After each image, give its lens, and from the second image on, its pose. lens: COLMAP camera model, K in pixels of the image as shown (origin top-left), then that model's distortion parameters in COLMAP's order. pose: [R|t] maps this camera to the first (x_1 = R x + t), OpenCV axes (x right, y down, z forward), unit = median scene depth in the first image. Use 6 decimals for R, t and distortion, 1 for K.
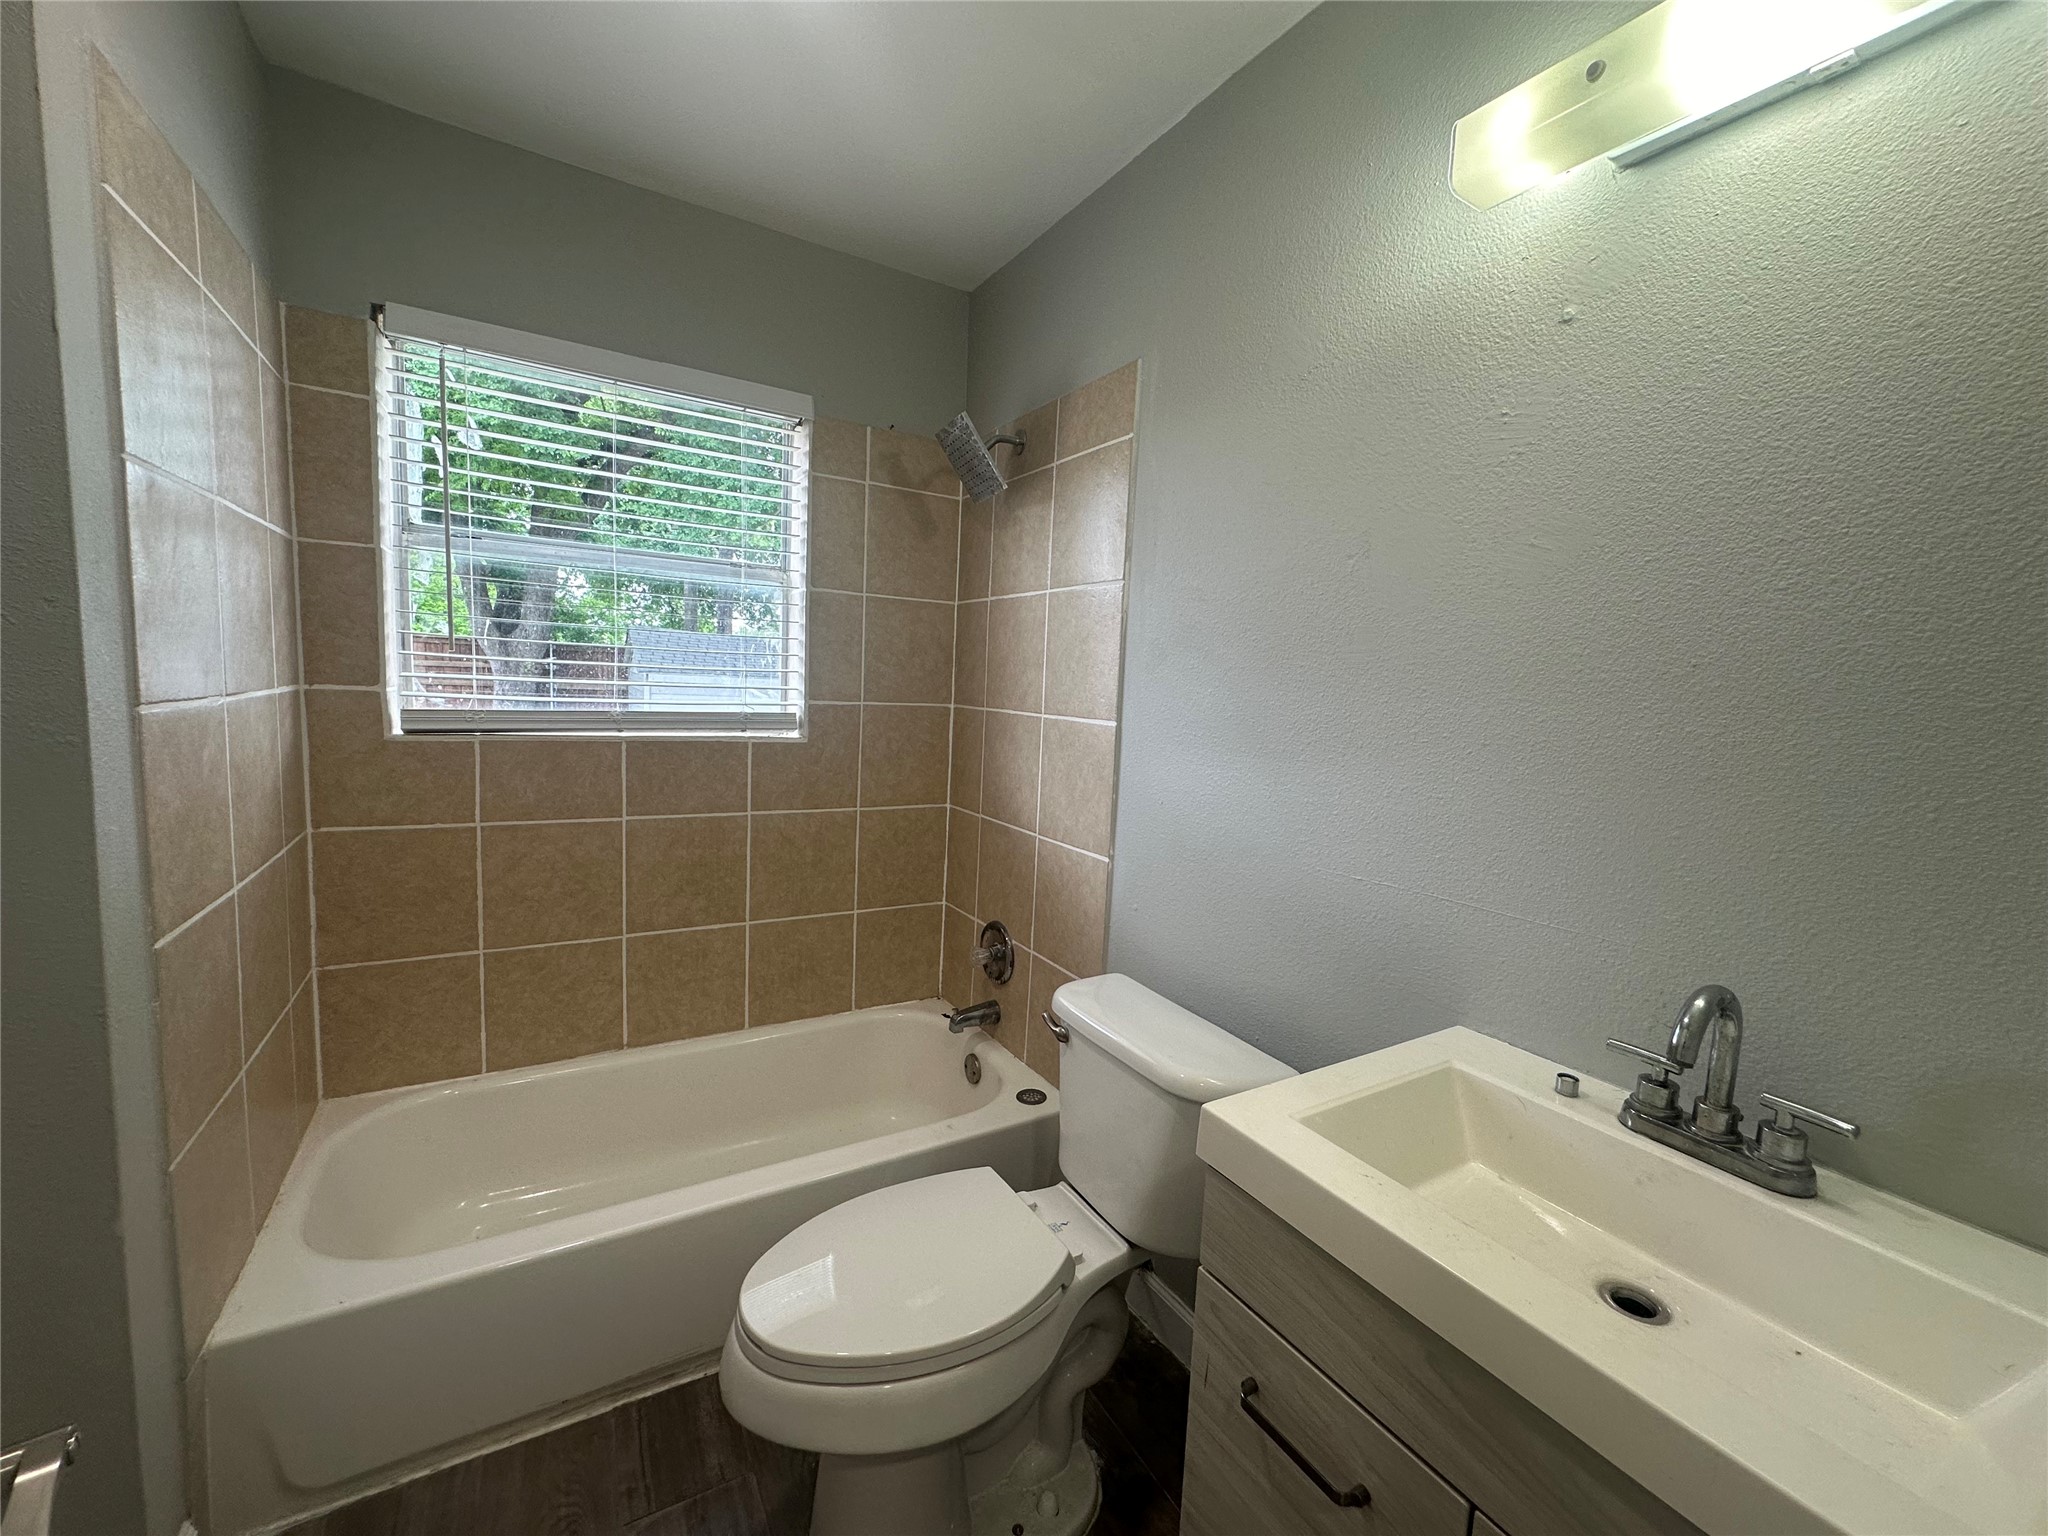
lens RADIAL K [[812.5, 0, 1021.4], [0, 812.5, 765.4], [0, 0, 1]] dist [-0.002978, 0.000212]
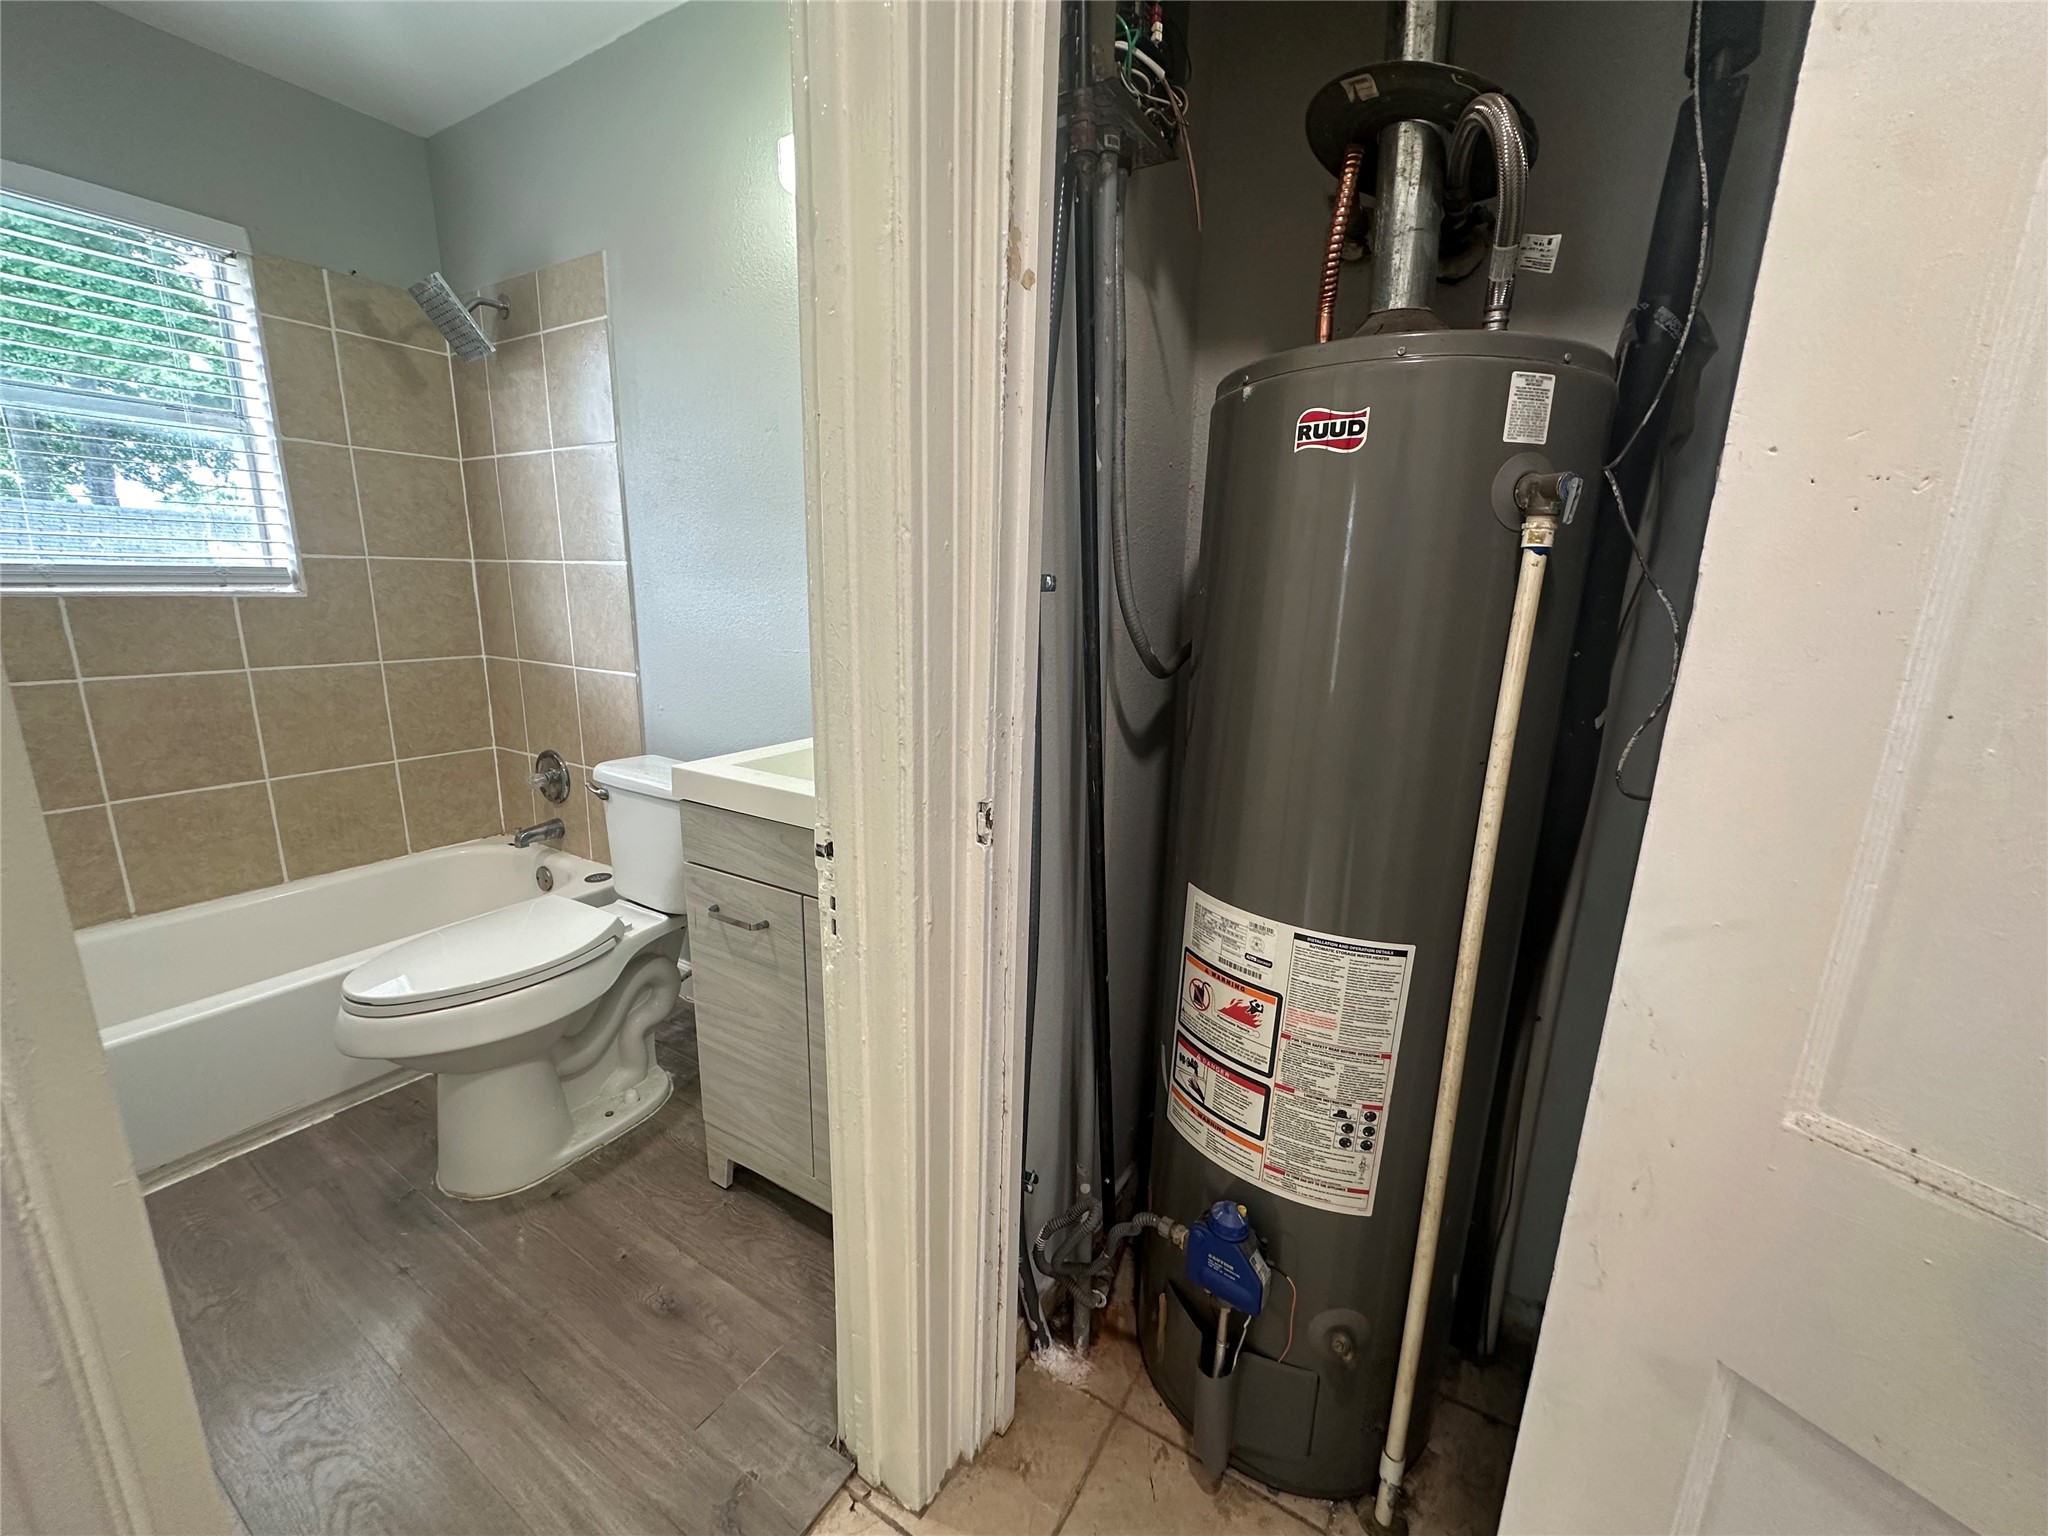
lens RADIAL K [[812.5, 0, 1021.4], [0, 812.5, 765.4], [0, 0, 1]] dist [-0.002978, 0.000212]
pose [[0.884439, -0.126774, 0.449105, 0.044683], [0.064243, 0.986306, 0.151899, 0.086072], [-0.462212, -0.105494, 0.880472, -0.335465]]
